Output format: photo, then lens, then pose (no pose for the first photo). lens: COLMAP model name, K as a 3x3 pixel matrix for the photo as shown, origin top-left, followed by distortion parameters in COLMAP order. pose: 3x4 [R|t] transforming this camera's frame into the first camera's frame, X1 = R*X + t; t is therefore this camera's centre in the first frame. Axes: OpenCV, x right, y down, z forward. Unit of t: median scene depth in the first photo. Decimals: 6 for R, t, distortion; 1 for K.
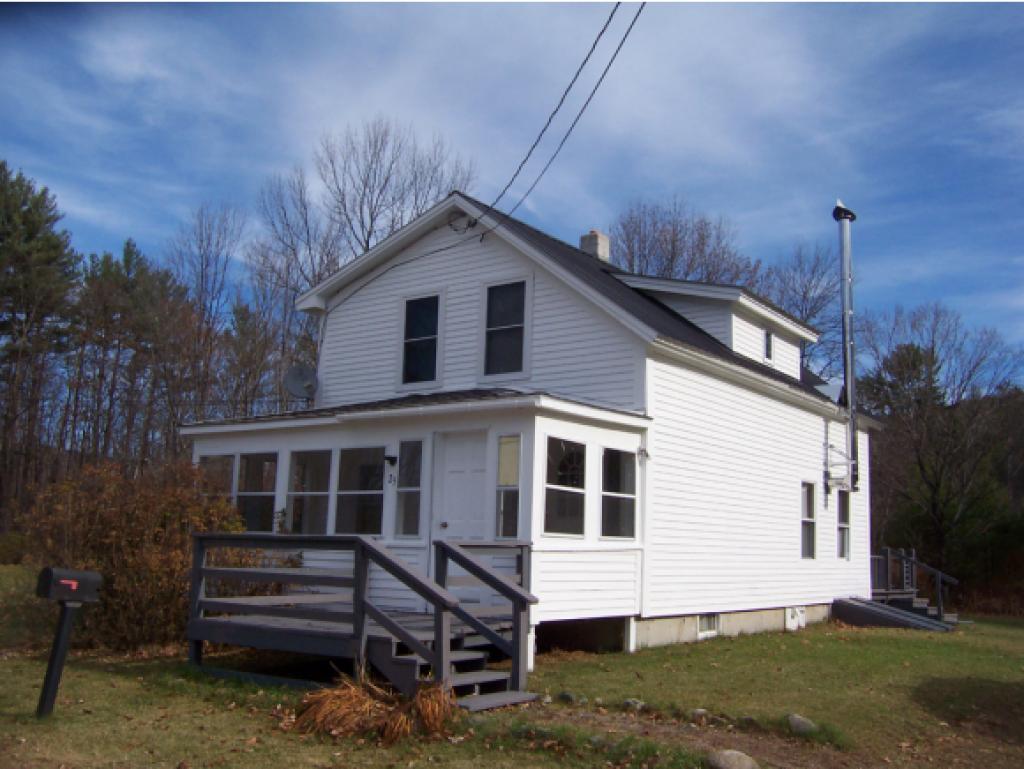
lens RADIAL K [[989.5, 0, 512.0], [0, 989.5, 384.5], [0, 0, 1]] dist [-0.074327, -0.000001]
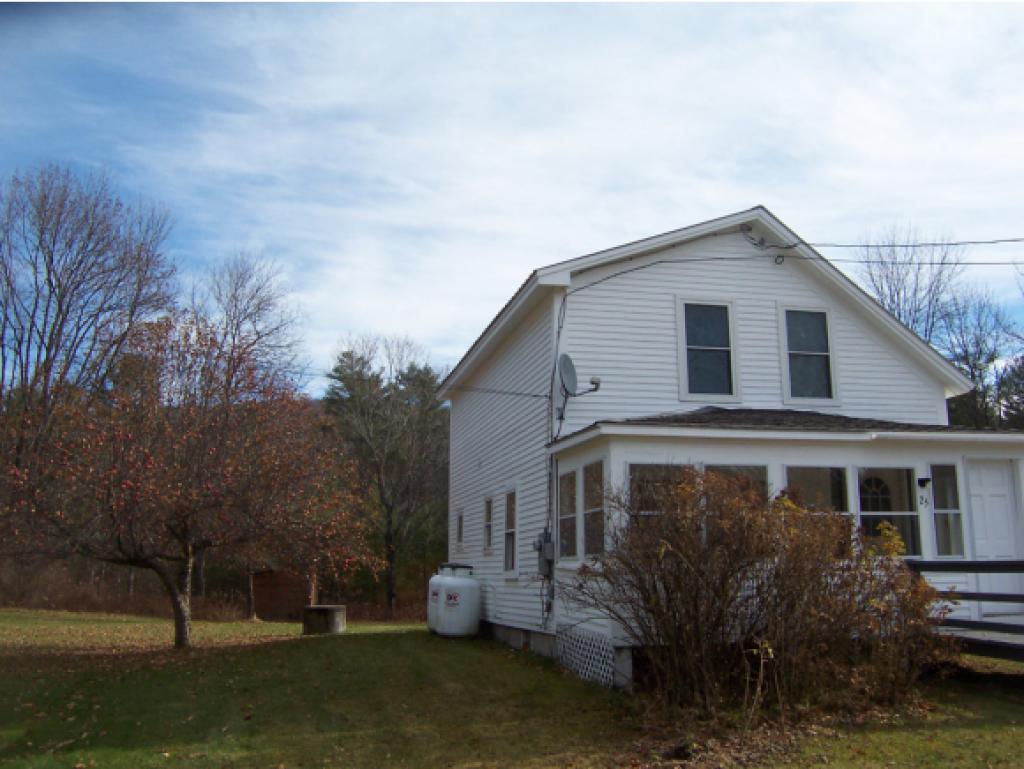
lens RADIAL K [[989.5, 0, 512.0], [0, 989.5, 384.5], [0, 0, 1]] dist [-0.074327, -0.000001]
pose [[0.646674, 0.111113, 0.754630, -0.962759], [-0.102371, 0.993025, -0.058490, 0.065372], [-0.755866, -0.039428, 0.653538, 0.553852]]
